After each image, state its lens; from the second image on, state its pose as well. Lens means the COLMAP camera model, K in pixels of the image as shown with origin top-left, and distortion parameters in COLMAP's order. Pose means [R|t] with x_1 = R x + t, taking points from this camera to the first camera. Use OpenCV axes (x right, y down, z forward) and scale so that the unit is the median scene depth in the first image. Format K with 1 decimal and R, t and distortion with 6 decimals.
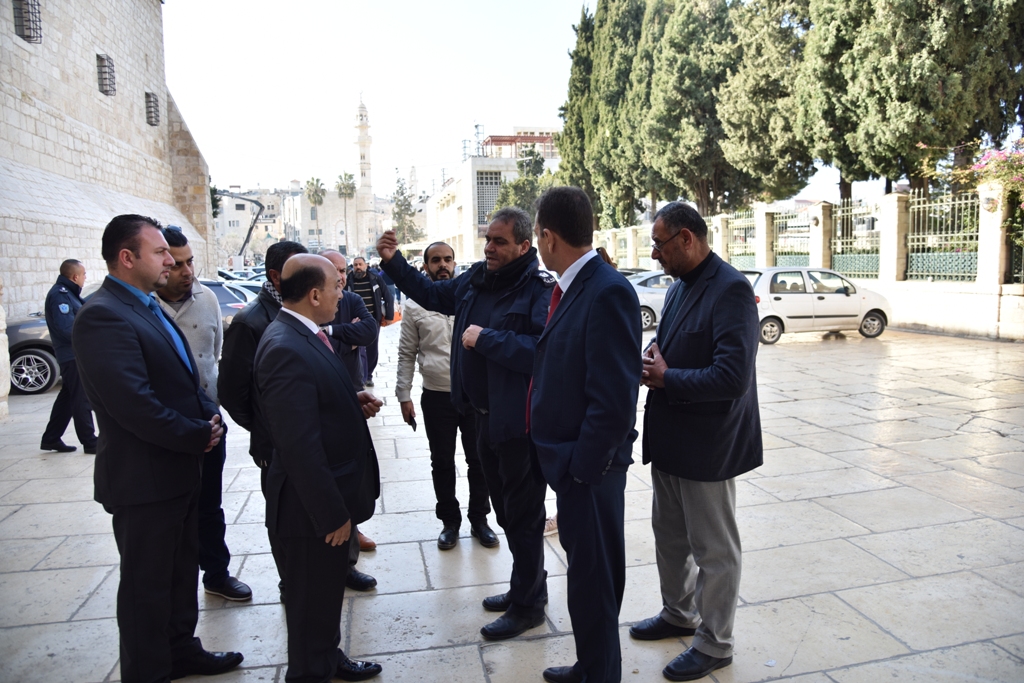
lens RADIAL K [[736.8, 0, 512.0], [0, 736.8, 341.5], [0, 0, 1]] dist [-0.087562, 0.070542]
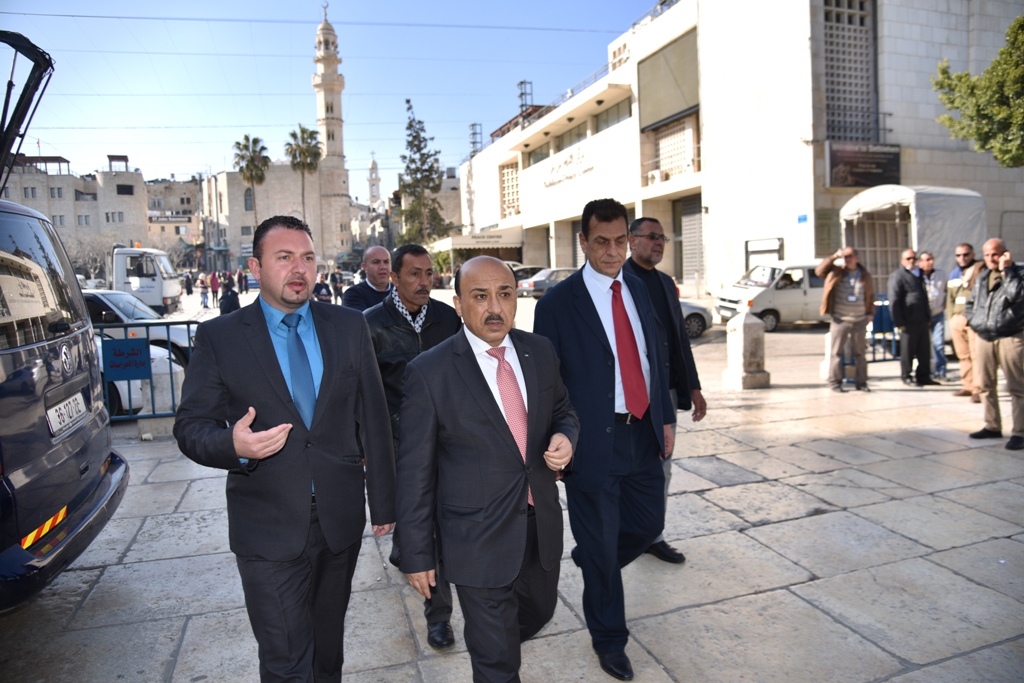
lens RADIAL K [[736.8, 0, 512.0], [0, 736.8, 341.5], [0, 0, 1]] dist [-0.087562, 0.070542]
pose [[0.996824, -0.016800, 0.077844, -0.102530], [0.018588, 0.999578, -0.022304, -0.039721], [-0.077436, 0.023680, 0.996716, 0.382672]]
